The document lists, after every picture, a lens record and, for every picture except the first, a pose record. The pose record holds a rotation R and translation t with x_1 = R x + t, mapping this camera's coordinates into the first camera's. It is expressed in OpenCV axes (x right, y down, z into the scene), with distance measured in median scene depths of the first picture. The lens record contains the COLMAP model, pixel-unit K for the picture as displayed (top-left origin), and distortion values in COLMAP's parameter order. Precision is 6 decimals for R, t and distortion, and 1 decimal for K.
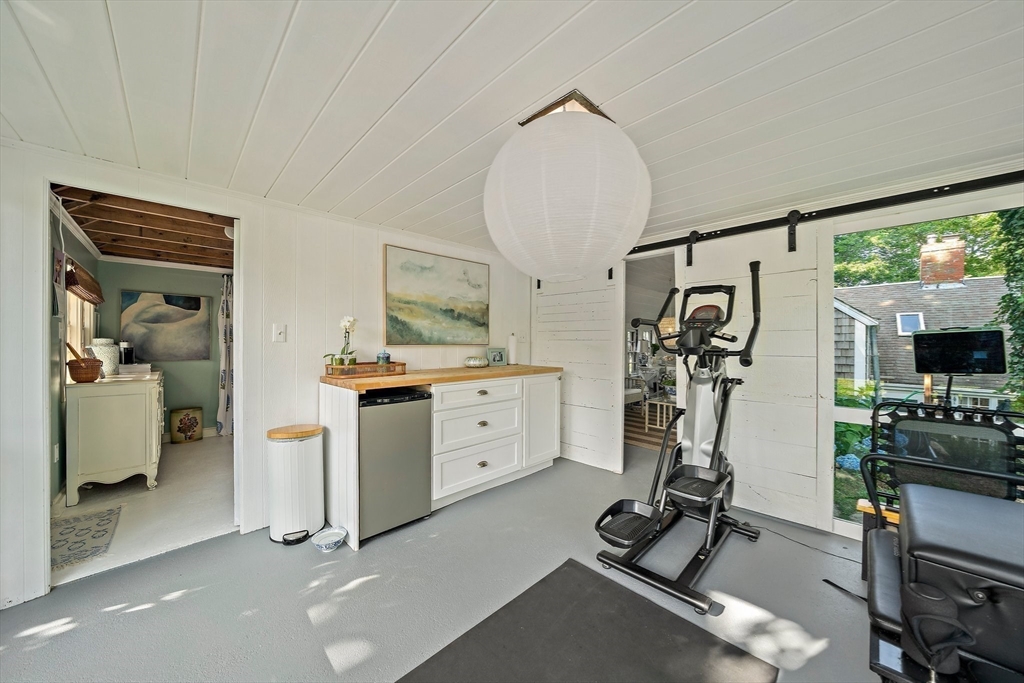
lens RADIAL K [[355.1, 0, 513.2], [0, 355.1, 344.0], [0, 0, 1]] dist [-0.010736, 0.000153]
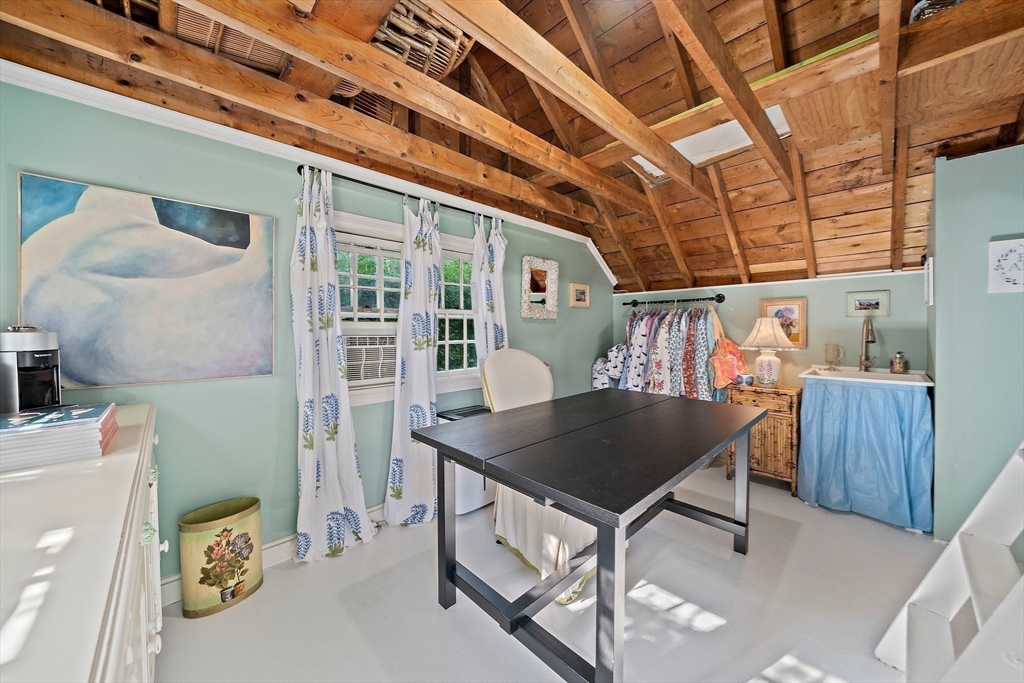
lens RADIAL K [[355.1, 0, 511.1], [0, 355.1, 334.5], [0, 0, 1]] dist [-0.010736, 0.000153]
pose [[0.999999, -0.001036, 0.000682, -0.627035], [0.001024, 0.999856, 0.016962, -0.007819], [-0.000700, -0.016961, 0.999856, 0.635879]]
